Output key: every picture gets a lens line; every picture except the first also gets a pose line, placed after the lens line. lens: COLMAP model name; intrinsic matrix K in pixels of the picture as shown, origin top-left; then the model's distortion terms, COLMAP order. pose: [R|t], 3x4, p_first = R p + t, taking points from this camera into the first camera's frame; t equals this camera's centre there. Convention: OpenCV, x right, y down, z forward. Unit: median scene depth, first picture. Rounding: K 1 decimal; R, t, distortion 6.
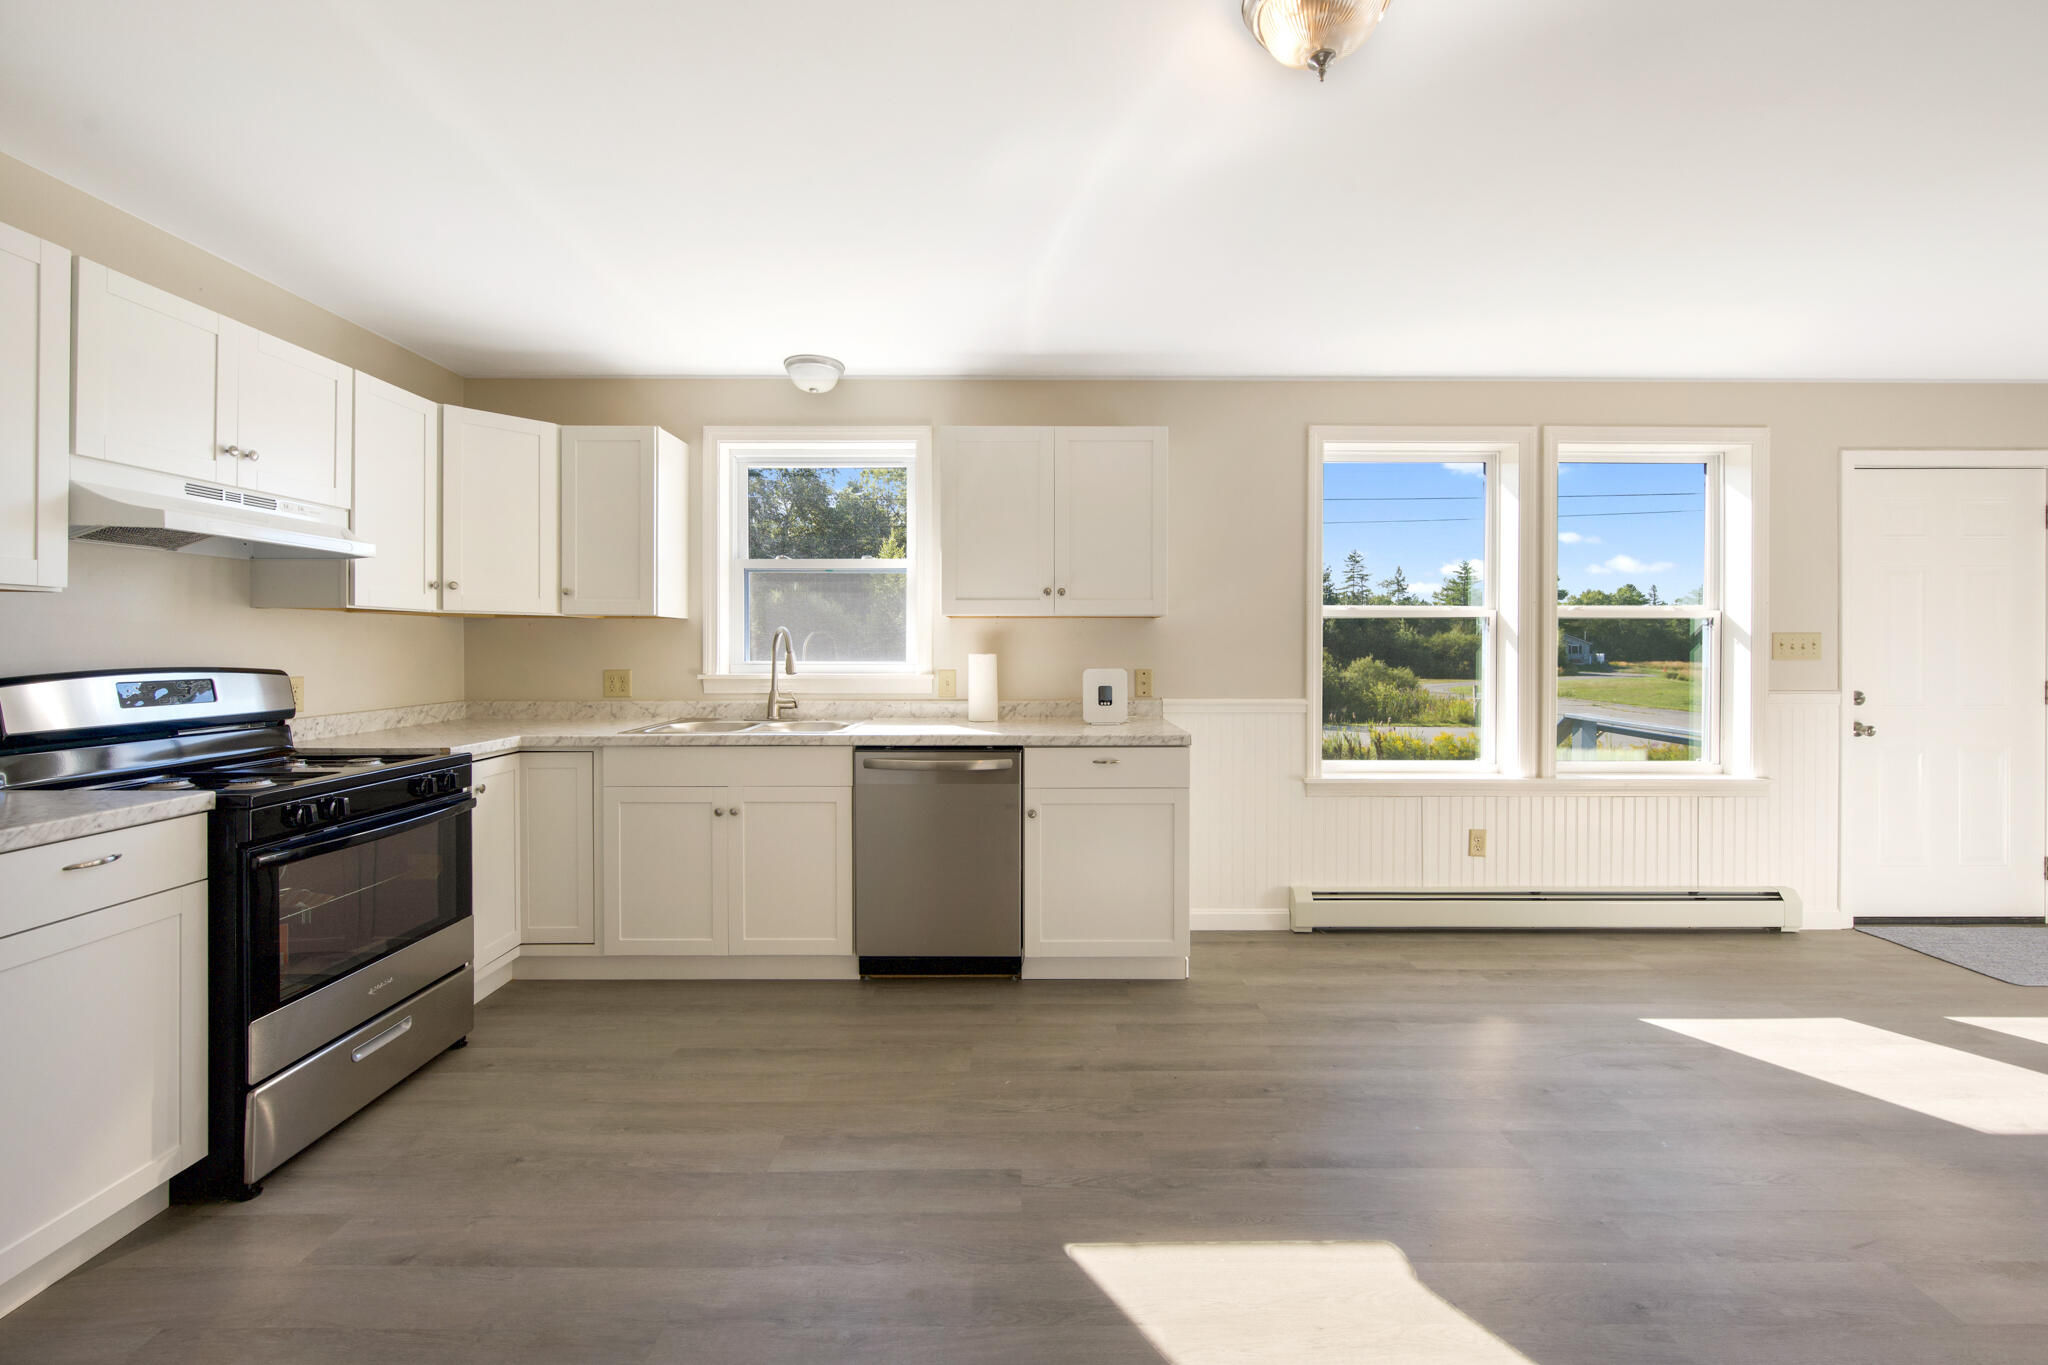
lens RADIAL K [[817.5, 0, 1027.7], [0, 817.5, 646.9], [0, 0, 1]] dist [0.006550, -0.000379]
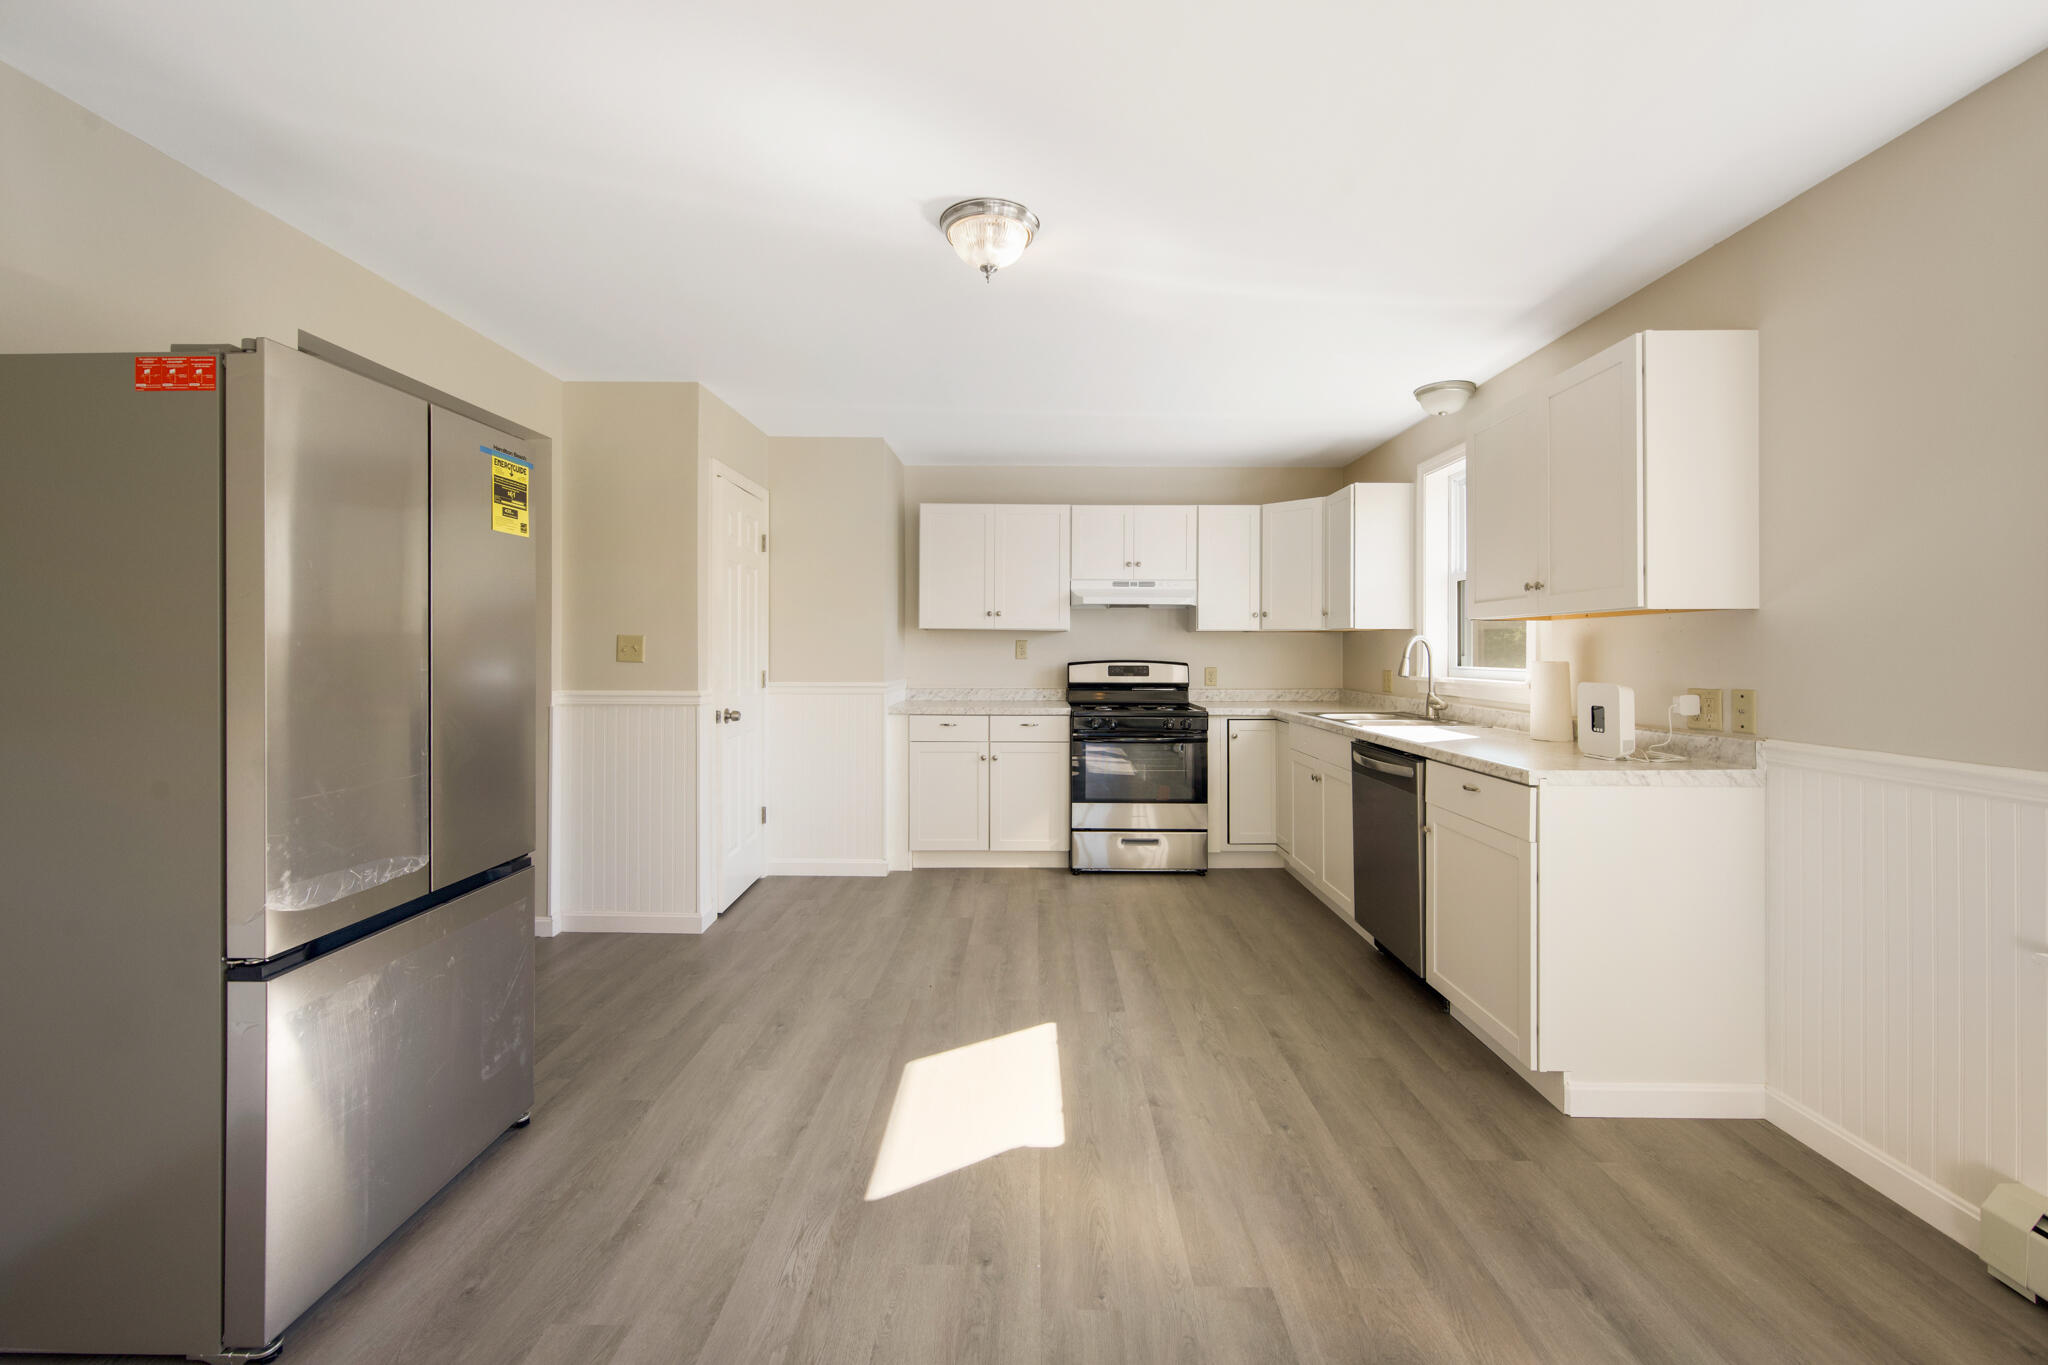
lens RADIAL K [[817.5, 0, 1035.6], [0, 817.5, 651.3], [0, 0, 1]] dist [0.006550, -0.000379]
pose [[-0.001854, 0.000260, -0.999998, 1.042792], [-0.004222, 0.999991, 0.000268, 0.000729], [0.999989, 0.004223, -0.001852, 0.610337]]
